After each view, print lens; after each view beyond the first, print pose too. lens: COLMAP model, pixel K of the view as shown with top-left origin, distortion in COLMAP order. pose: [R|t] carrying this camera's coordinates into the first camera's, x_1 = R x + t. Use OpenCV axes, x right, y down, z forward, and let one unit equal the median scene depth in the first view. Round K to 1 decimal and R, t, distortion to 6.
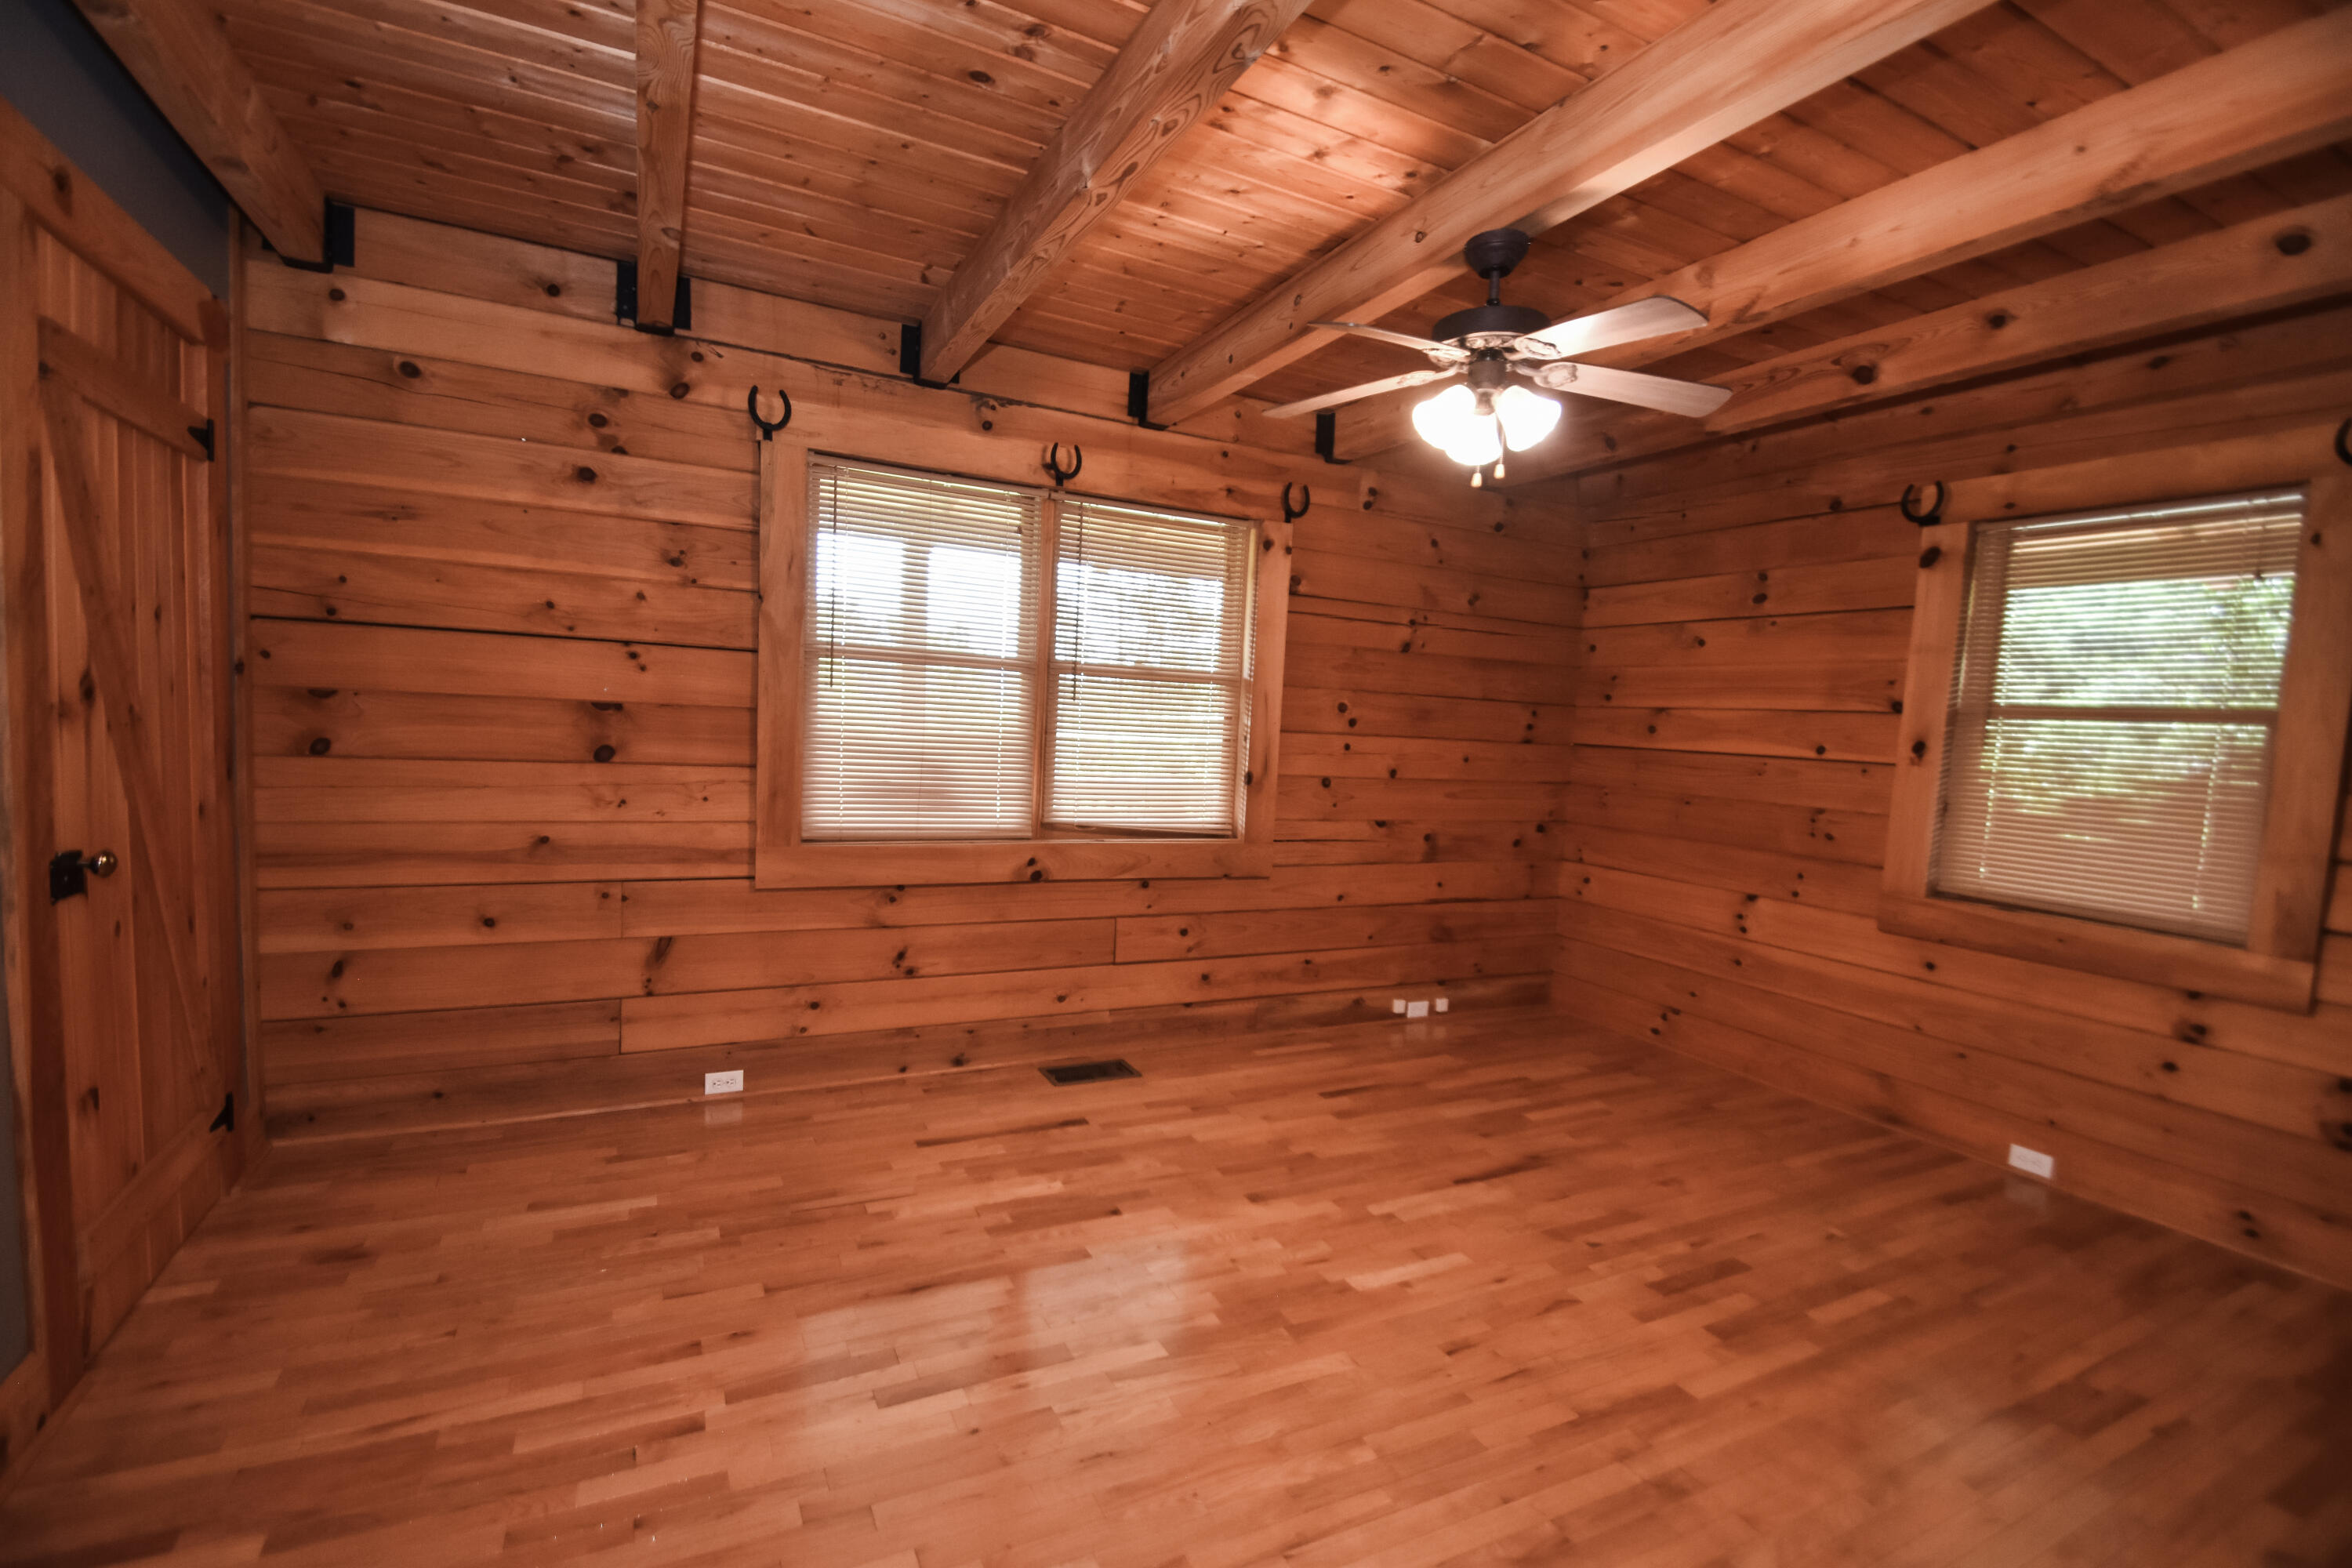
lens RADIAL K [[1032.0, 0, 1162.5], [0, 1032.0, 805.0], [0, 0, 1]] dist [0.016325, -0.016278]
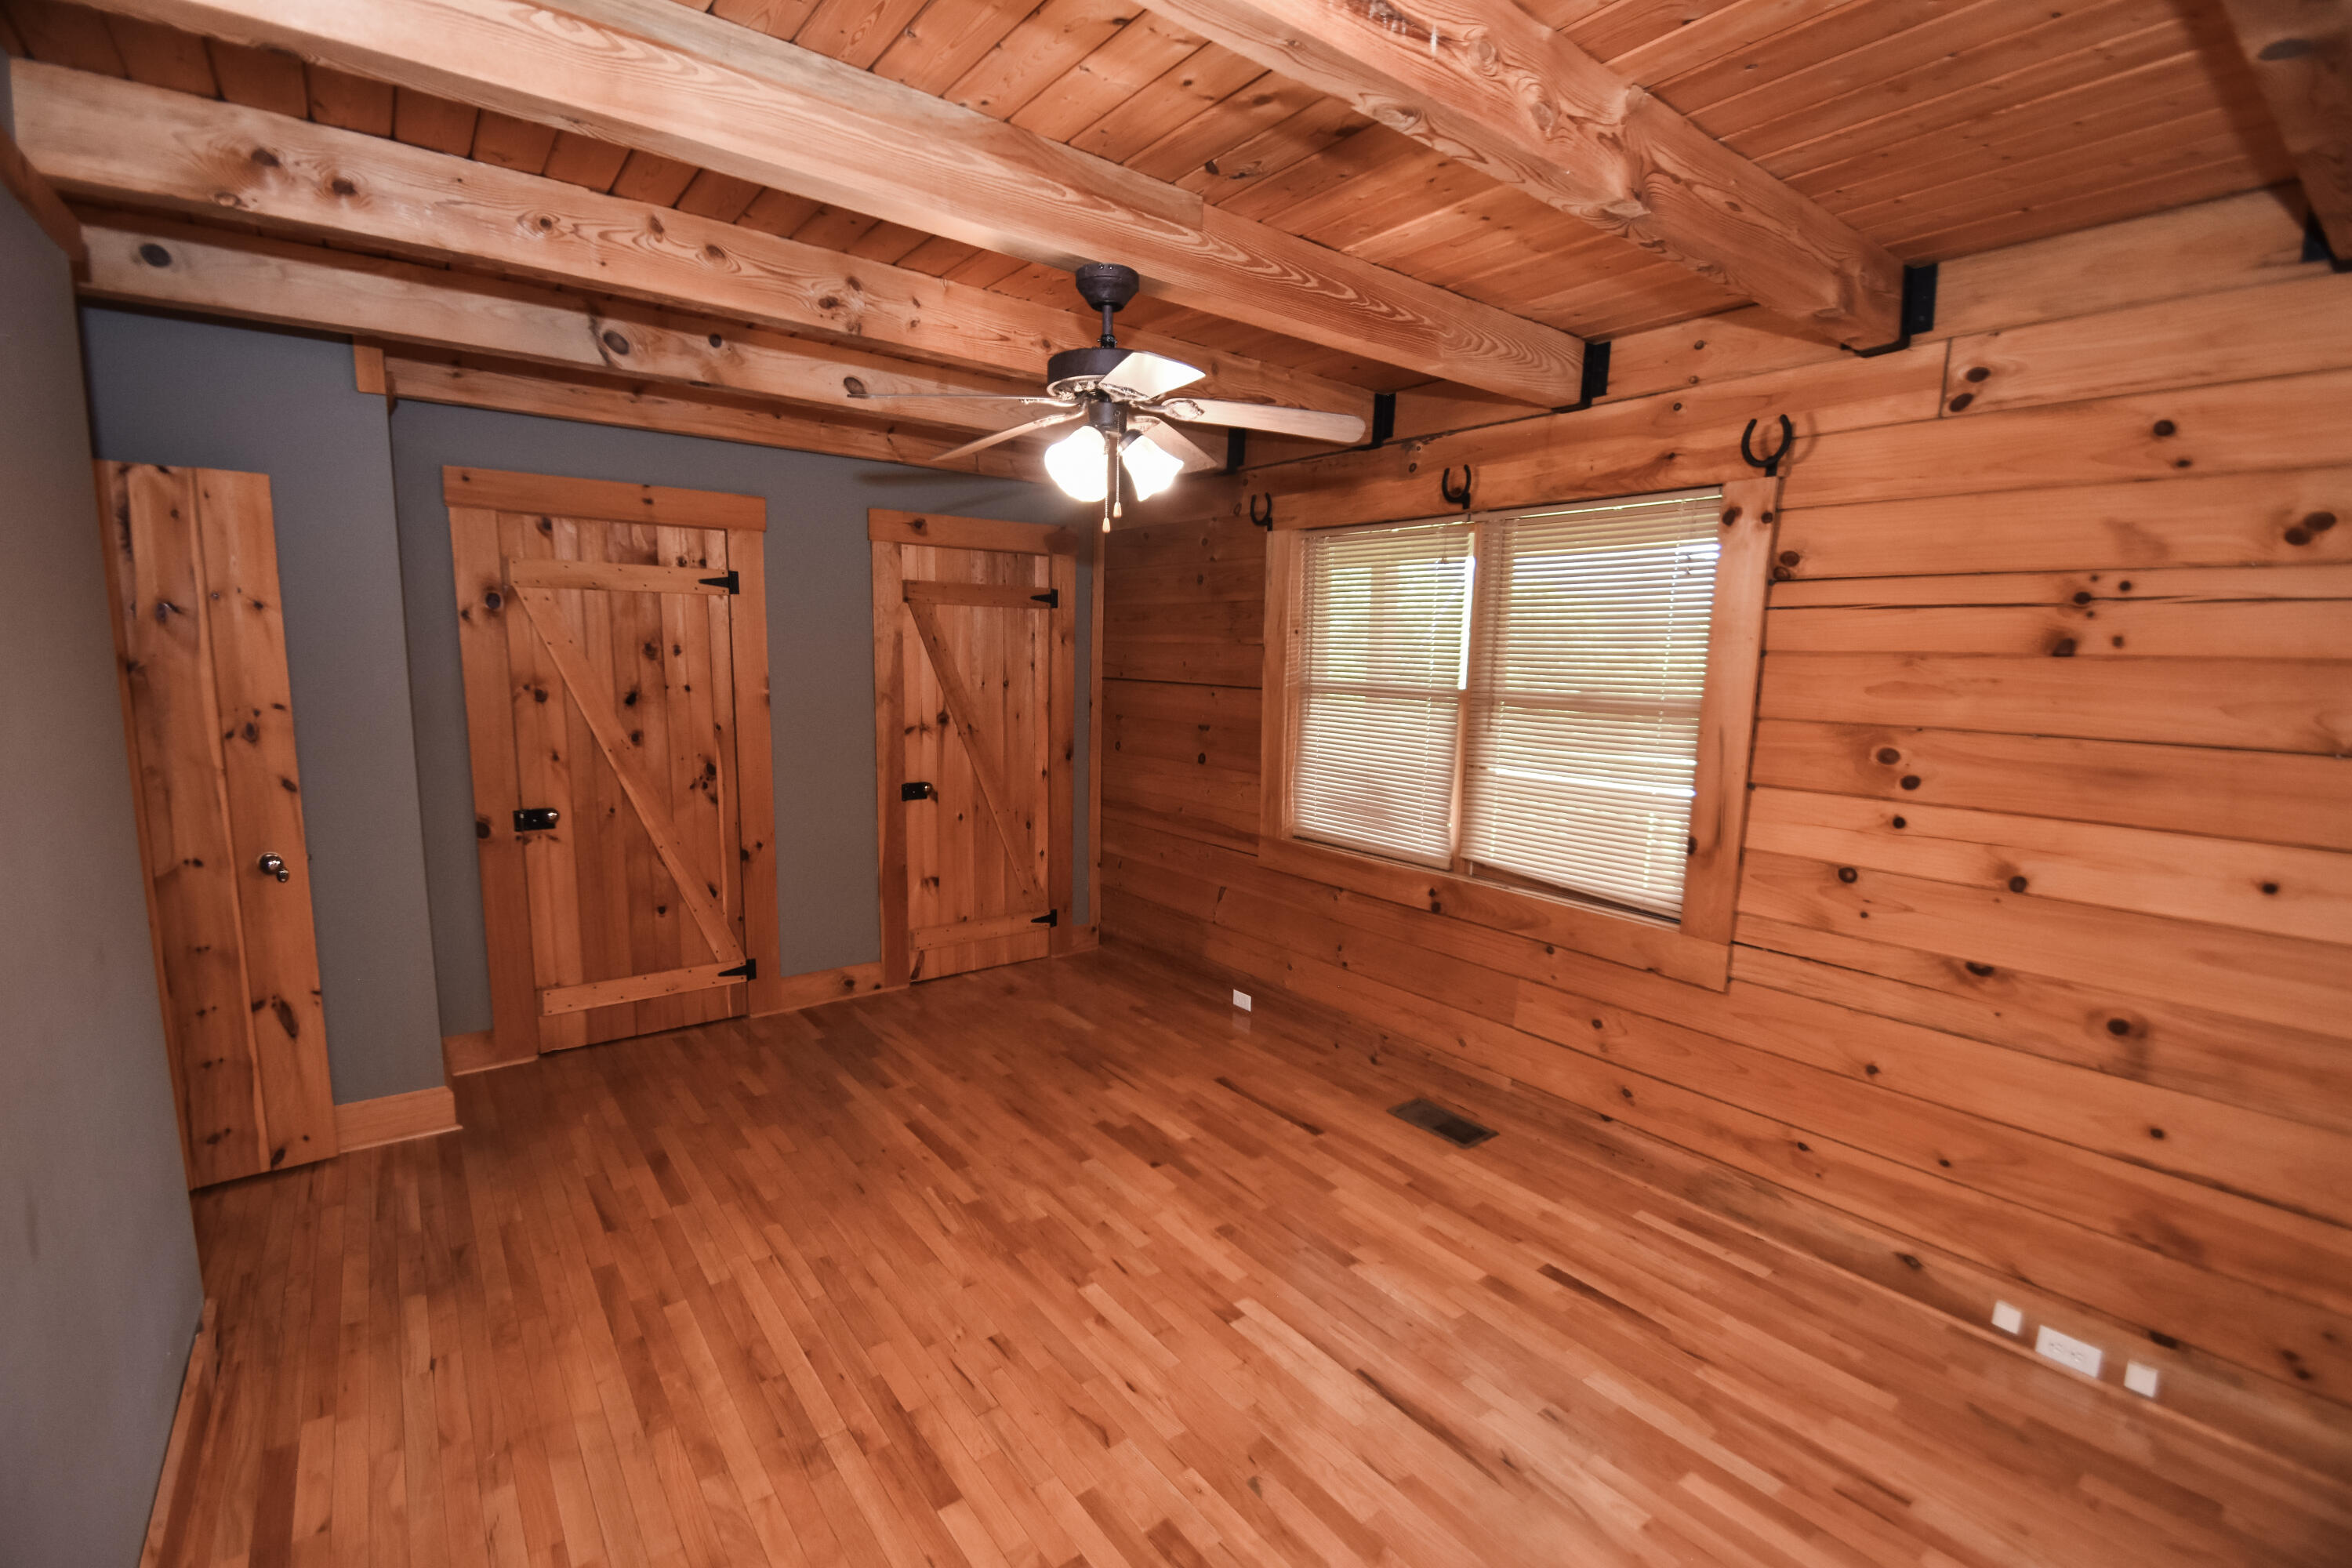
lens RADIAL K [[1032.0, 0, 1162.5], [0, 1032.0, 805.0], [0, 0, 1]] dist [0.016325, -0.016278]
pose [[0.180975, 0.100719, -0.978317, 0.802026], [-0.097559, 0.991675, 0.084047, -0.088003], [0.978637, 0.080233, 0.189294, 0.556034]]
